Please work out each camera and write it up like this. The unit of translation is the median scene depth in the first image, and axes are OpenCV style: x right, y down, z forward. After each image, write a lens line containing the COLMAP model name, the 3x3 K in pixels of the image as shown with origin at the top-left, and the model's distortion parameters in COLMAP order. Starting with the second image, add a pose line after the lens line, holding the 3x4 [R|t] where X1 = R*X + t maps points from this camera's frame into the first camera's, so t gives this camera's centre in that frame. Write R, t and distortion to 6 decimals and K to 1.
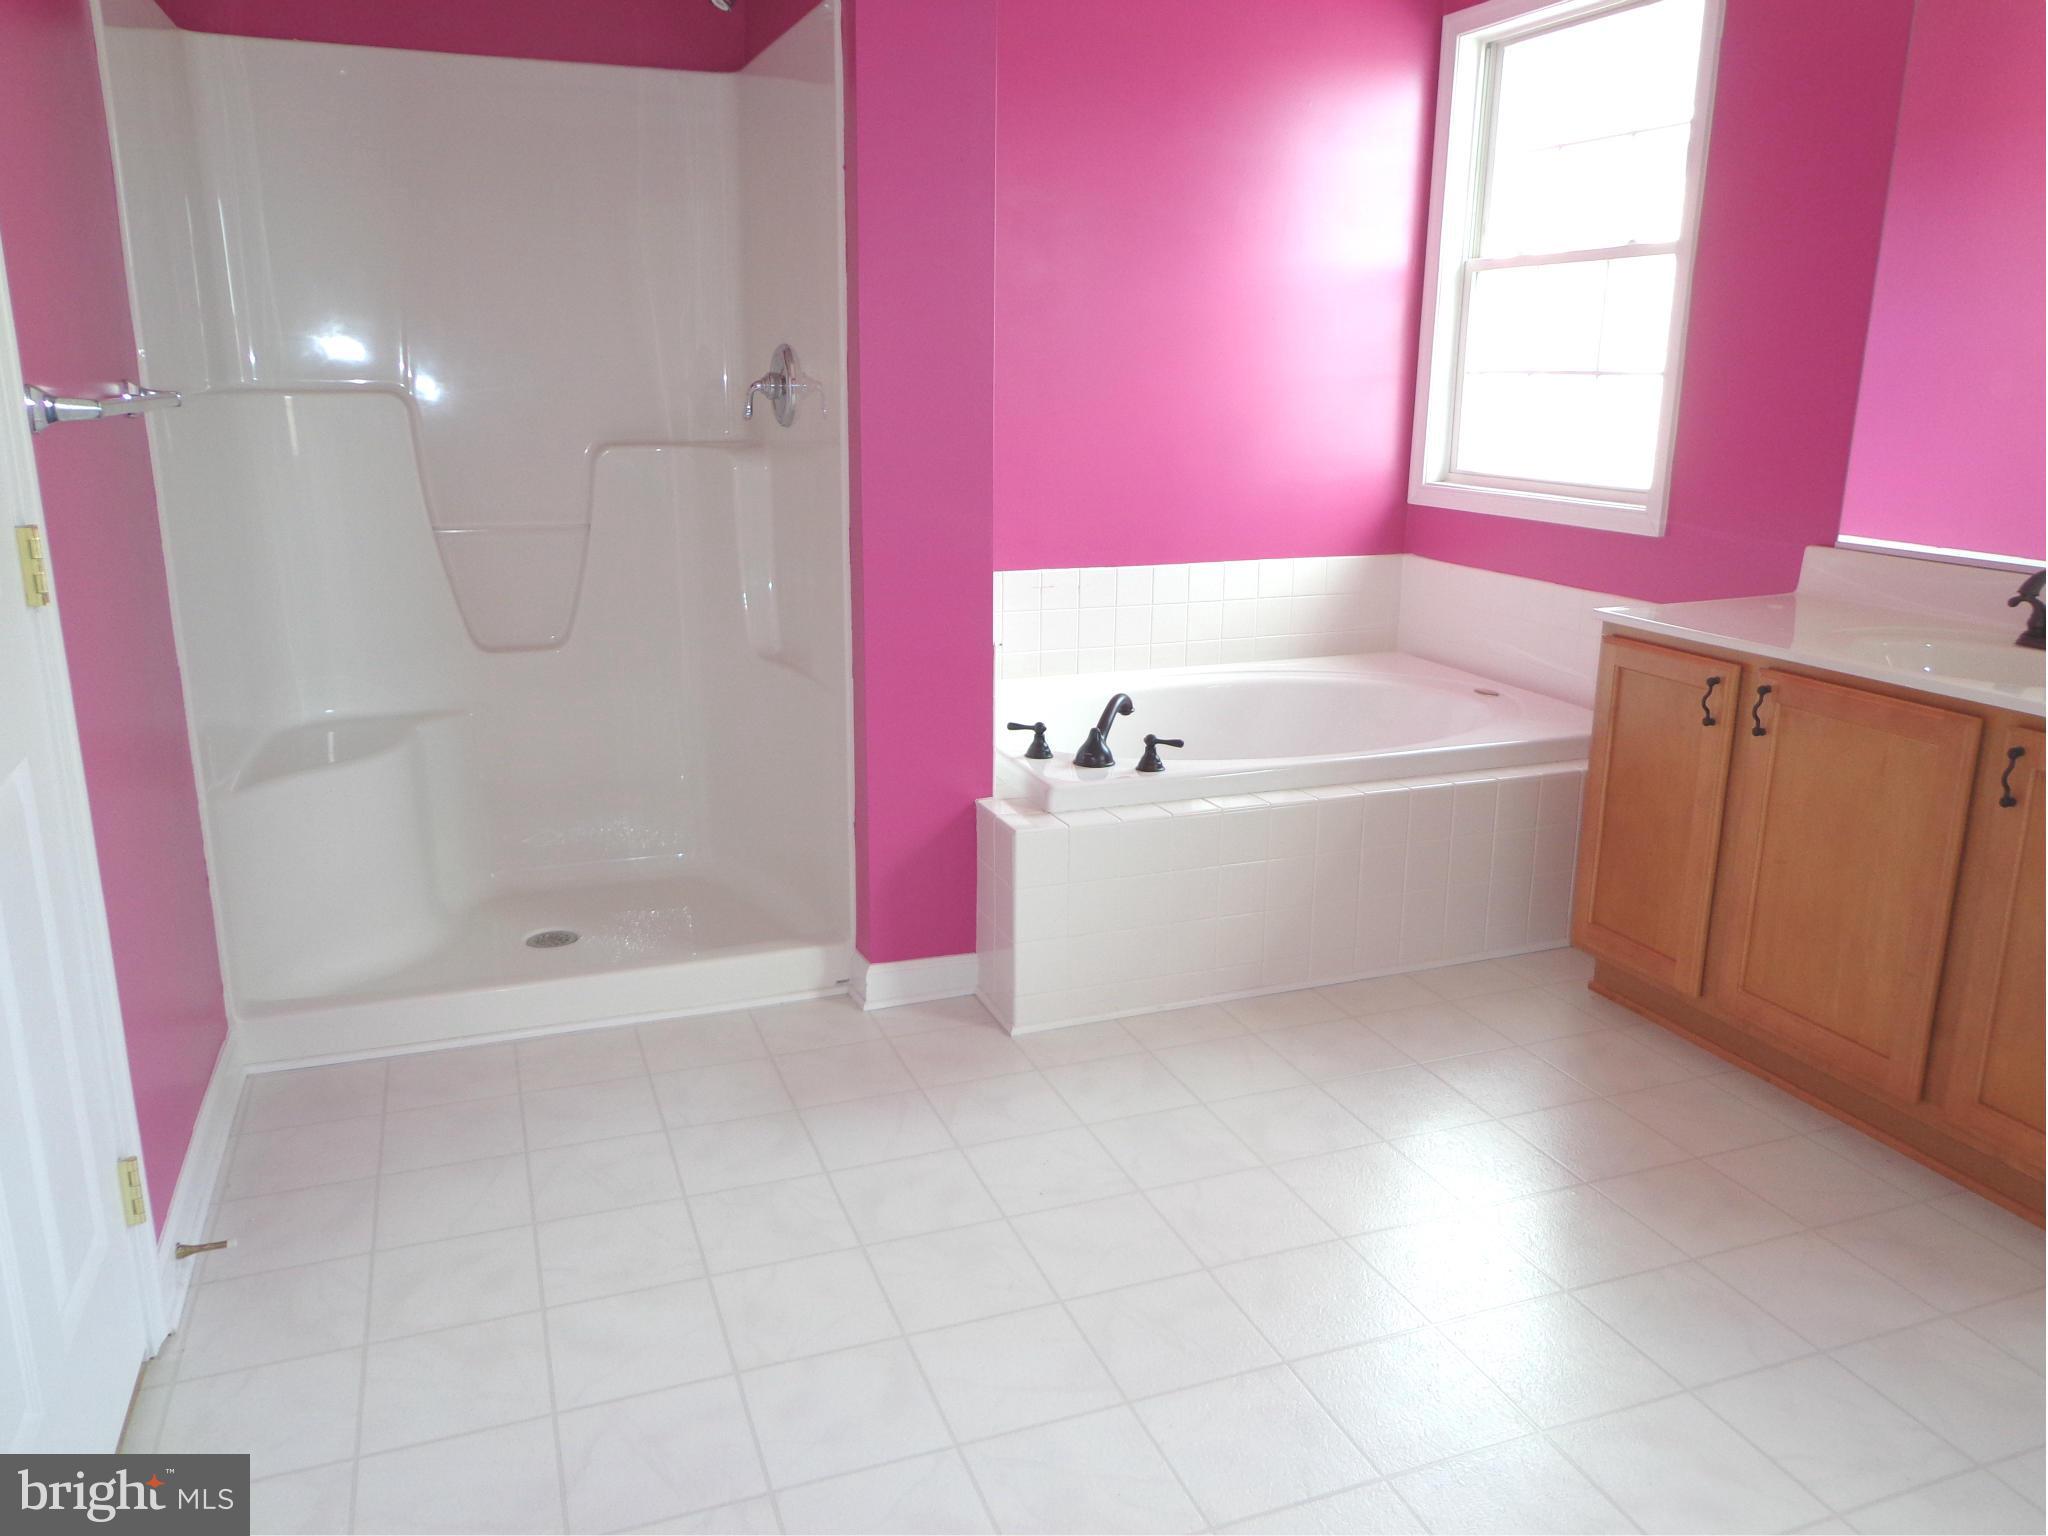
lens RADIAL K [[1500.4, 0, 1029.3], [0, 1500.4, 760.5], [0, 0, 1]] dist [-0.022184, 0.039801]
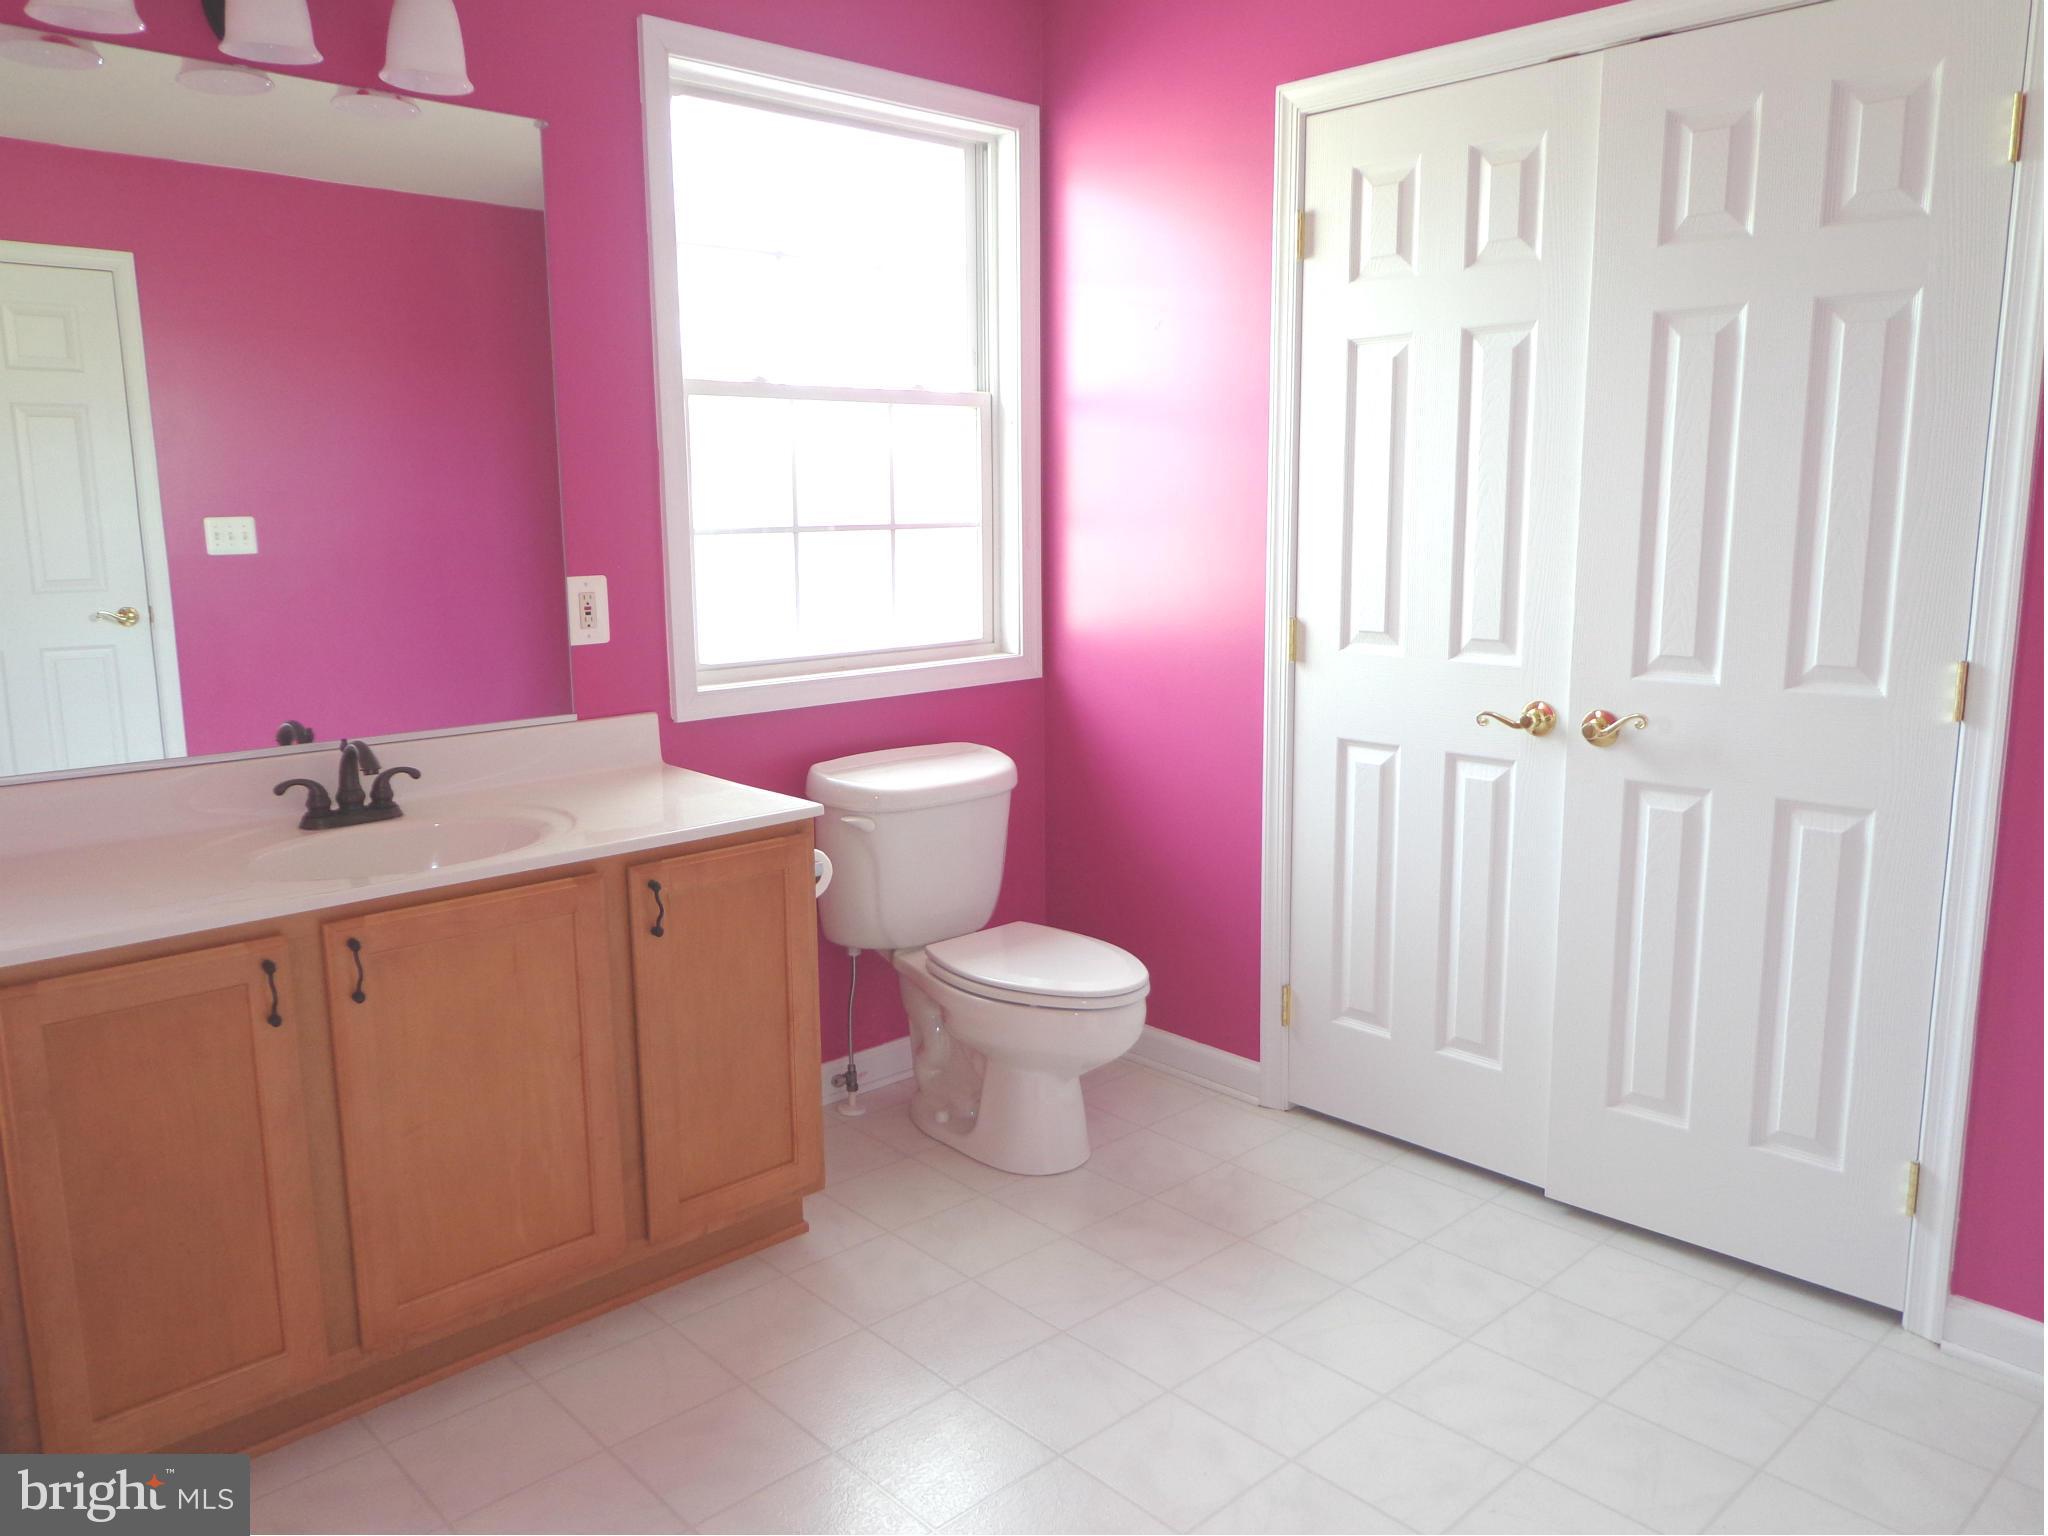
lens RADIAL K [[1500.4, 0, 1029.3], [0, 1500.4, 760.5], [0, 0, 1]] dist [-0.022184, 0.039801]
pose [[-0.404784, -0.142496, 0.903241, -0.384725], [0.253761, 0.931480, 0.260672, -0.280230], [-0.878496, 0.334724, -0.340888, 1.047889]]
